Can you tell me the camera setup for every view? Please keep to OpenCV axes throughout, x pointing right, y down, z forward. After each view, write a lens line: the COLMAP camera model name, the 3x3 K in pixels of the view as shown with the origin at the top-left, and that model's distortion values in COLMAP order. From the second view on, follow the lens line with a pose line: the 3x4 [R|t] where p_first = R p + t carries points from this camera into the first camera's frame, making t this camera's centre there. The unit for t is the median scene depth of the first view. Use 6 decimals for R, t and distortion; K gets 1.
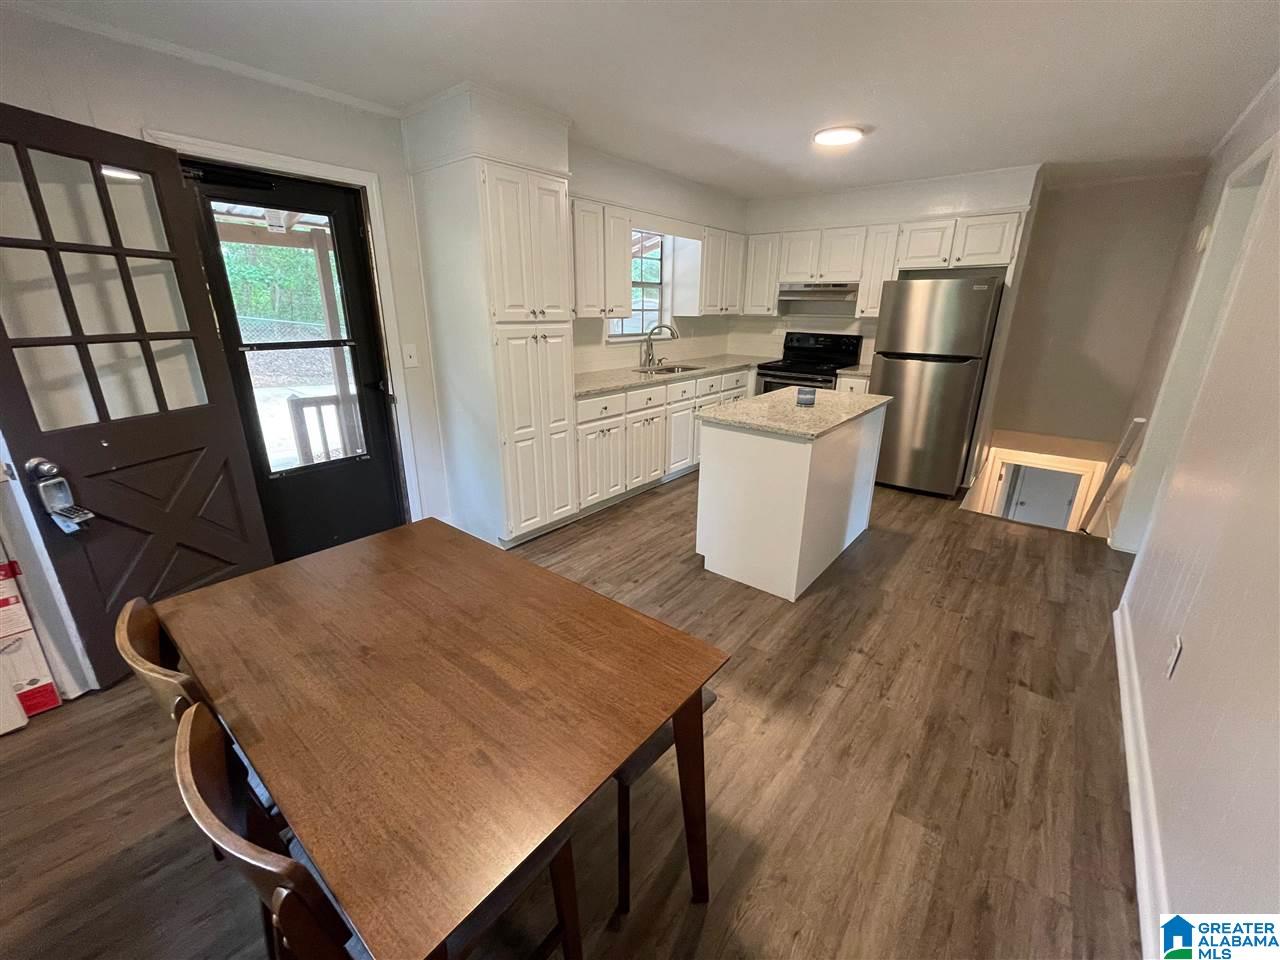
lens RADIAL K [[516.4, 0, 635.9], [0, 516.4, 476.0], [0, 0, 1]] dist [0.000953, -0.000244]
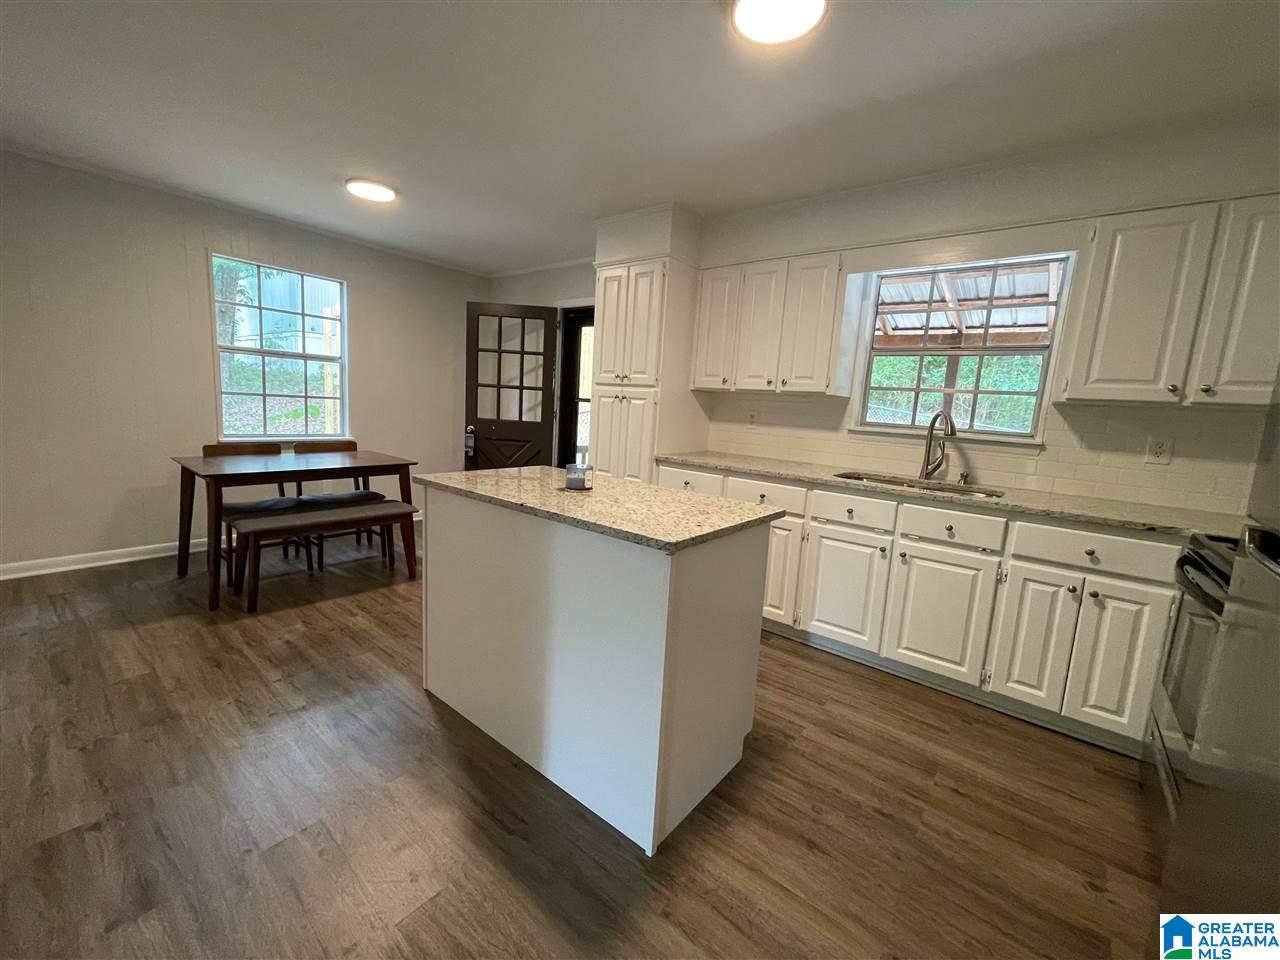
lens RADIAL K [[516.4, 0, 635.9], [0, 516.4, 476.0], [0, 0, 1]] dist [0.000953, -0.000244]
pose [[0.002915, 0.129335, -0.991597, 0.996570], [-0.367721, 0.922263, 0.119211, -0.264608], [0.929931, 0.364284, 0.050247, 1.066410]]
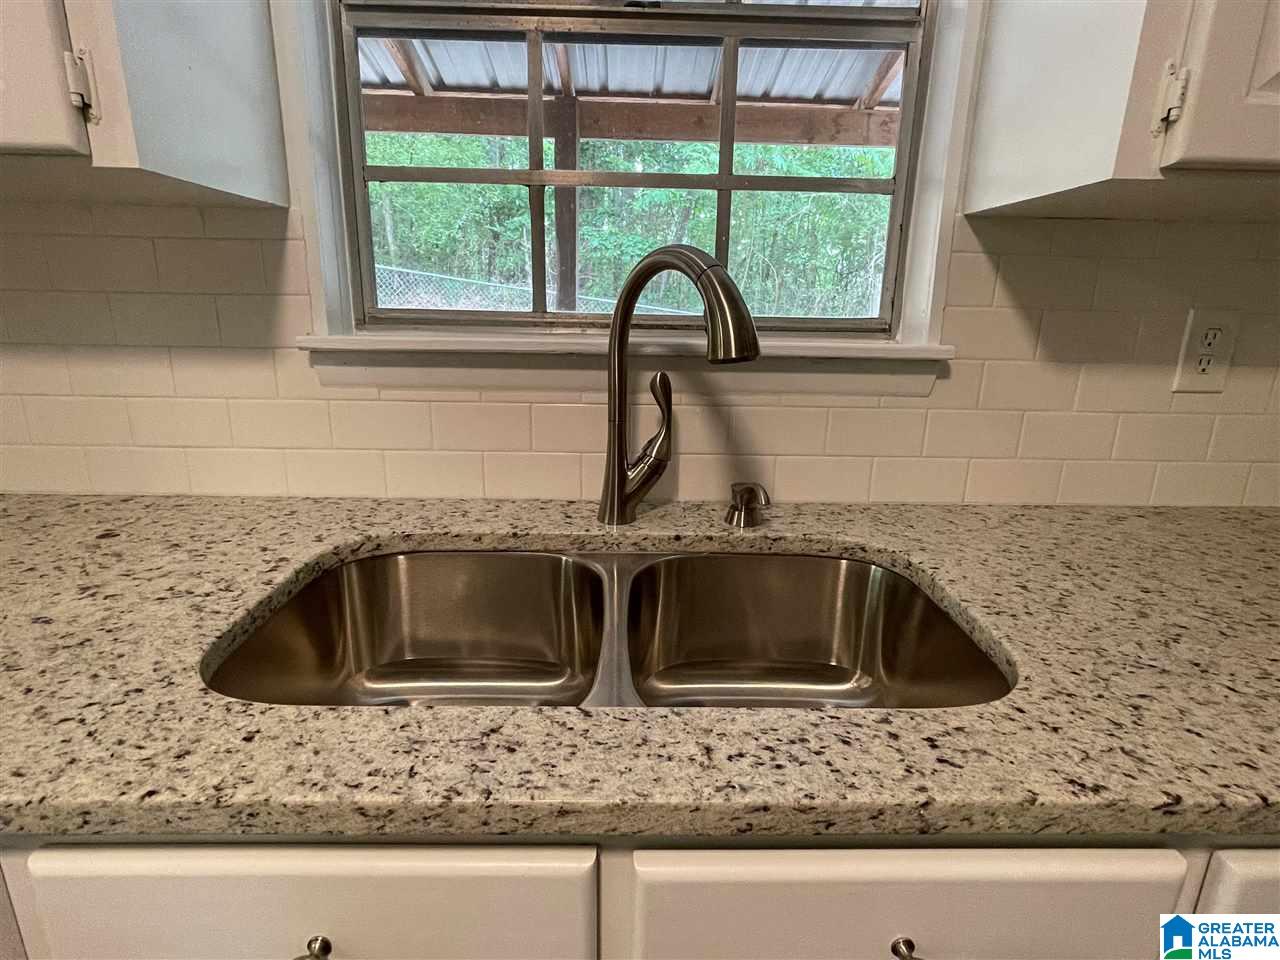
lens RADIAL K [[675.6, 0, 640.0], [0, 675.6, 480.0], [0, 0, 1]] dist [0.000424, 0.000182]
pose [[0.649082, 0.197801, -0.734553, 0.287201], [-0.246081, 0.968282, 0.043293, -0.379705], [0.719817, 0.152659, 0.677169, 1.397334]]
